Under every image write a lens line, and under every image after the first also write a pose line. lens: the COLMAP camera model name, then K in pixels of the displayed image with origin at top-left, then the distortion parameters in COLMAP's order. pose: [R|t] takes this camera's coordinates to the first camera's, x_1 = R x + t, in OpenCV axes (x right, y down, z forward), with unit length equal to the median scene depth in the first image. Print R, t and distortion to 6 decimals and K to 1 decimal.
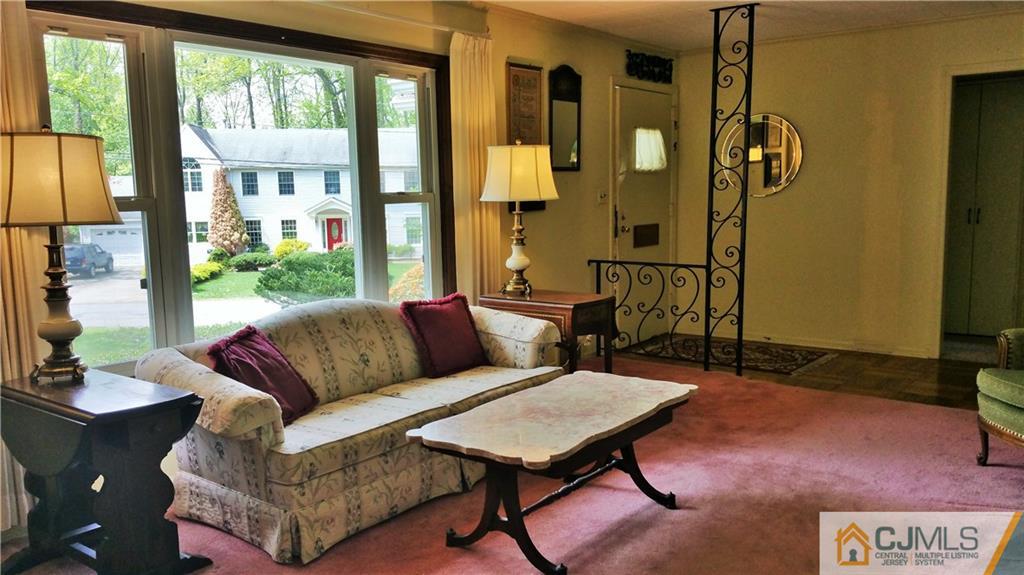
lens RADIAL K [[864.3, 0, 517.0], [0, 864.3, 290.8], [0, 0, 1]] dist [-0.003342, 0.000086]
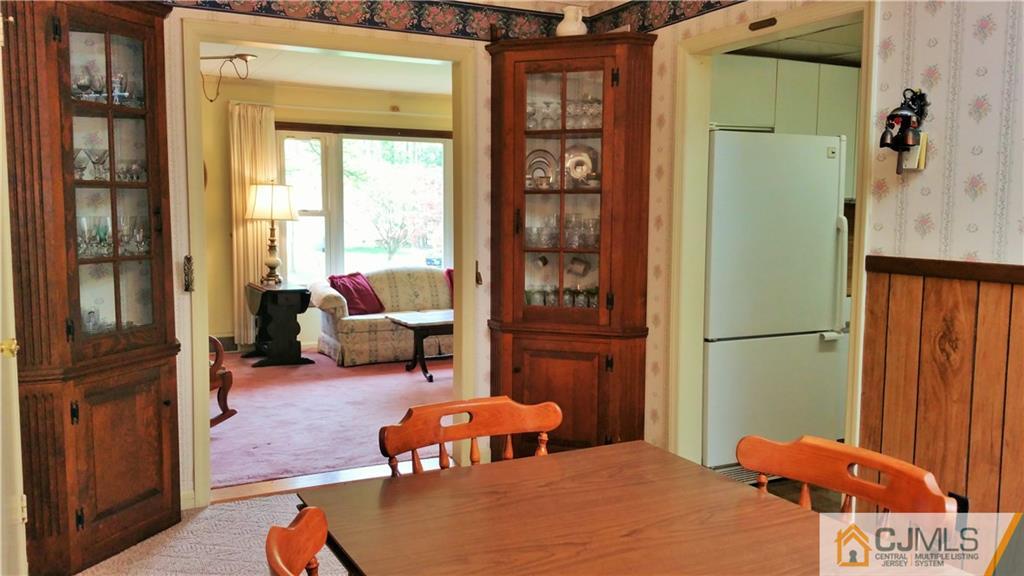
lens RADIAL K [[864.3, 0, 511.3], [0, 864.3, 286.1], [0, 0, 1]] dist [-0.003342, 0.000086]
pose [[0.901401, 0.066983, -0.427772, 1.105179], [-0.079581, 0.996761, -0.011614, 0.081488], [0.425609, 0.044511, 0.903812, -0.911548]]
